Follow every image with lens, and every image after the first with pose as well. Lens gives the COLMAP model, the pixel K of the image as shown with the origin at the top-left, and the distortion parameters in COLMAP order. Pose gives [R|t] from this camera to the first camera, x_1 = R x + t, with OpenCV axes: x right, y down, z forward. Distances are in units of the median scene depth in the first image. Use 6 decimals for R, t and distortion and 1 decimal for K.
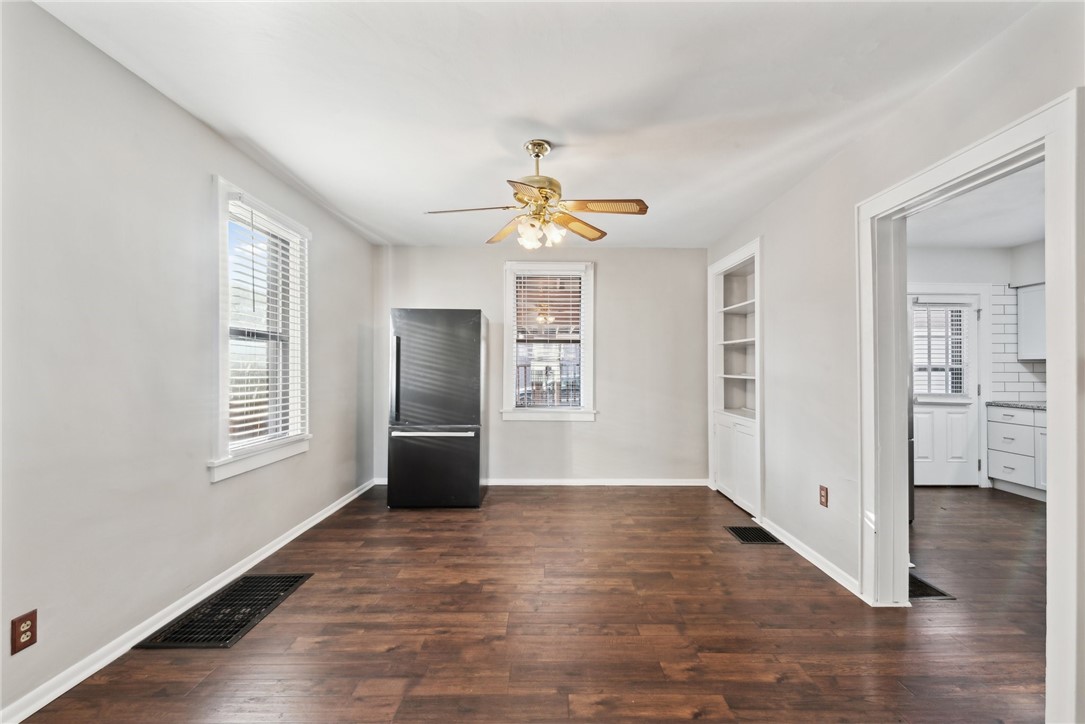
lens RADIAL K [[451.4, 0, 543.3], [0, 451.4, 369.2], [0, 0, 1]] dist [0.022642, -0.011018]
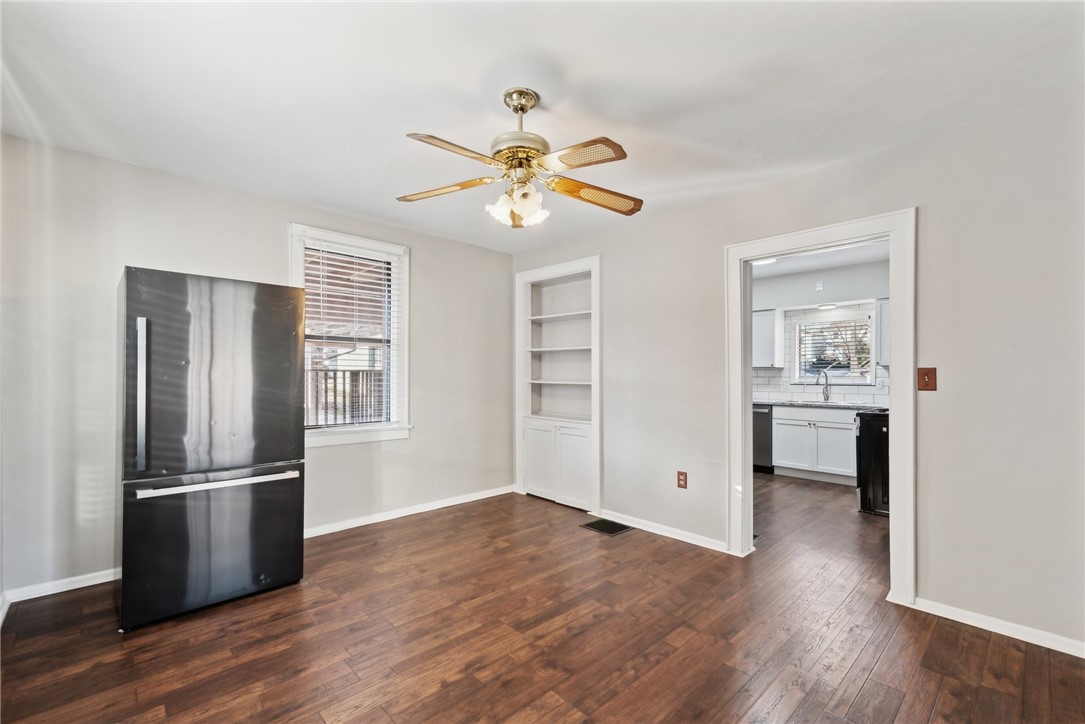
lens RADIAL K [[469.3, 0, 540.0], [0, 469.3, 375.8], [0, 0, 1]] dist [0.024214, -0.010036]
pose [[0.730068, -0.003892, 0.683363, -0.409318], [0.002293, 0.999992, 0.003246, -0.002908], [-0.683371, -0.000802, 0.730071, 0.270165]]
